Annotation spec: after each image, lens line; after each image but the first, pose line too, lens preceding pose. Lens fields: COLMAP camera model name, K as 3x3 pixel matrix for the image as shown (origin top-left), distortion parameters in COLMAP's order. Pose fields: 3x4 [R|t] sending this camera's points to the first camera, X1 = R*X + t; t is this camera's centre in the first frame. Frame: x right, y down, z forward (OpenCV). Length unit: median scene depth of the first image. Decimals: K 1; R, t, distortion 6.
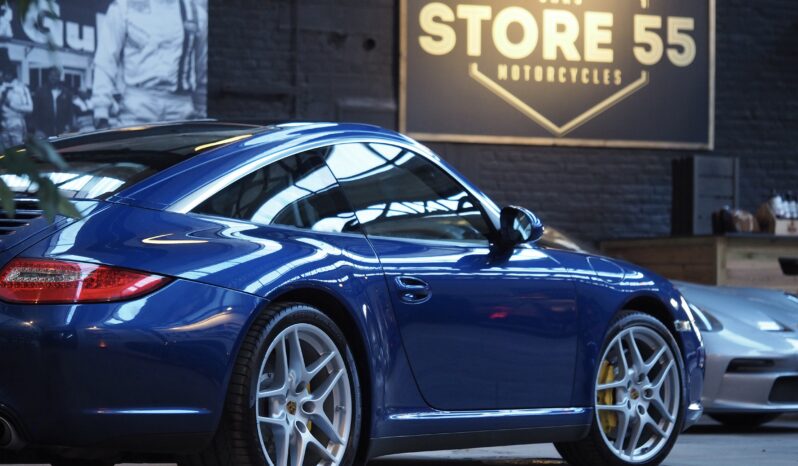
lens RADIAL K [[2772.7, 0, 399.0], [0, 2772.7, 233.0], [0, 0, 1]] dist [0.010423, 2.859796]
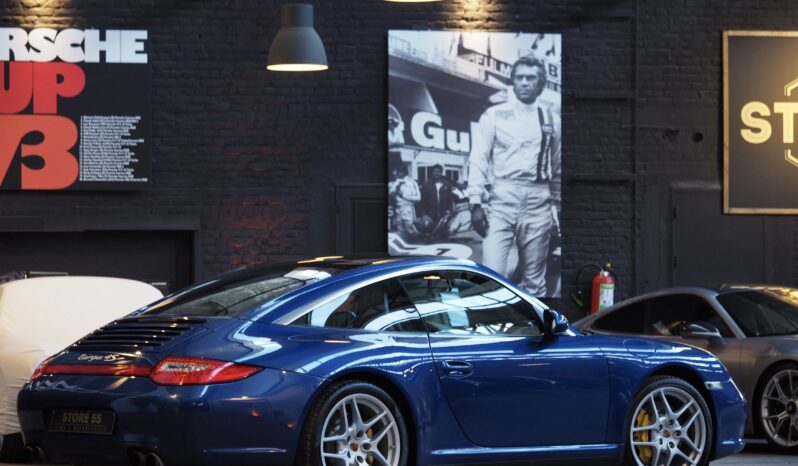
lens RADIAL K [[2772.7, 0, 399.0], [0, 2772.7, 233.0], [0, 0, 1]] dist [0.010423, 2.859796]
pose [[0.967418, -0.014060, -0.252794, 0.178861], [0.014121, 0.999899, -0.001573, -0.026004], [0.252790, -0.002048, 0.967519, -0.242418]]
